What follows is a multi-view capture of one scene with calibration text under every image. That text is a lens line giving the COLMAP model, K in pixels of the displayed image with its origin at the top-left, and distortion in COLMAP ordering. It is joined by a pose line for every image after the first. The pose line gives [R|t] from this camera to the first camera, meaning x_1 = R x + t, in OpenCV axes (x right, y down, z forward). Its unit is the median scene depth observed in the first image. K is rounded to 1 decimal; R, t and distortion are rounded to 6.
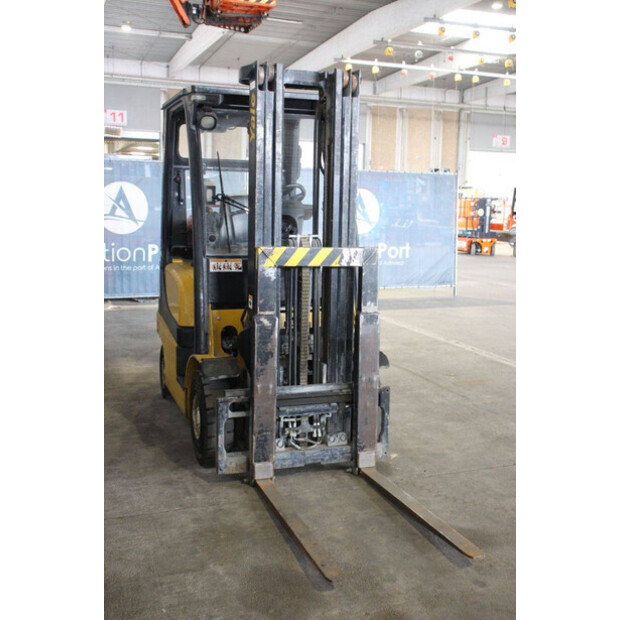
lens RADIAL K [[718.5, 0, 313.1], [0, 718.5, 308.6], [0, 0, 1]] dist [0.019808, 0.000000]
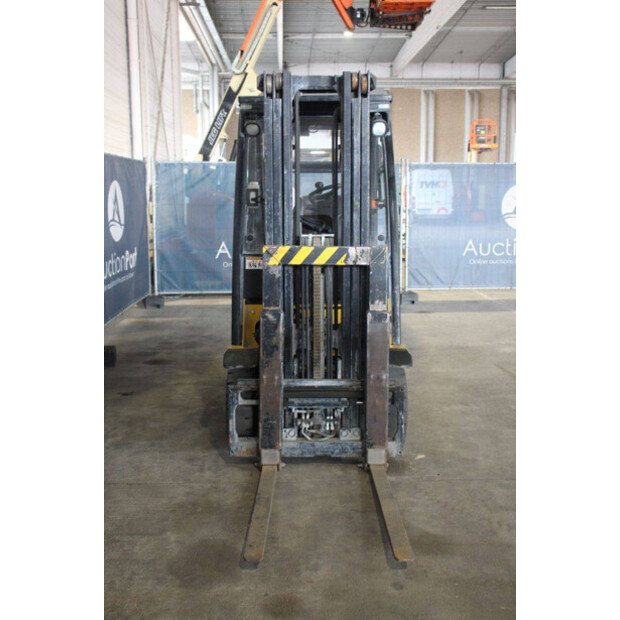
lens RADIAL K [[718.5, 0, 305.2], [0, 718.5, 309.0], [0, 0, 1]] dist [0.019808, 0.000000]
pose [[0.940697, 0.028585, -0.338042, 0.327529], [-0.026776, 0.999591, 0.010015, -0.004759], [0.338191, -0.000369, 0.941078, 0.018213]]
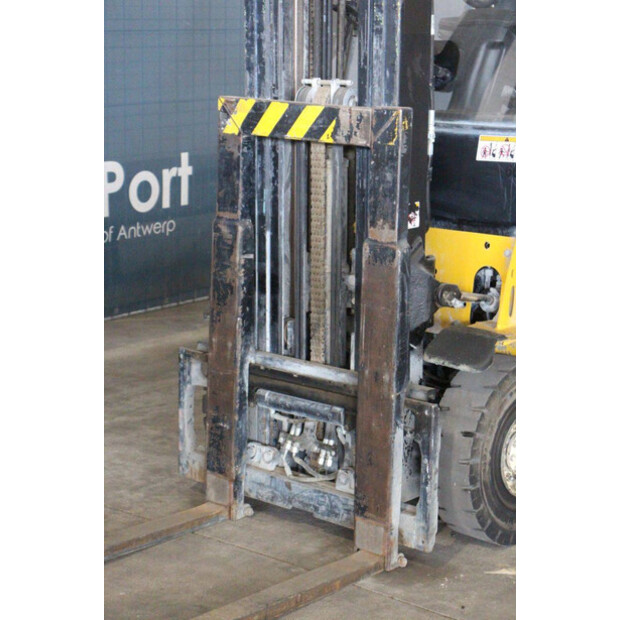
lens RADIAL K [[1486.1, 0, 312.6], [0, 1486.1, 311.4], [0, 0, 1]] dist [0.634981, 0.000000]
pose [[0.475683, 0.156136, -0.865648, 0.970277], [-0.124152, 0.986186, 0.109655, -0.055179], [0.870811, 0.055311, 0.488496, 0.463556]]
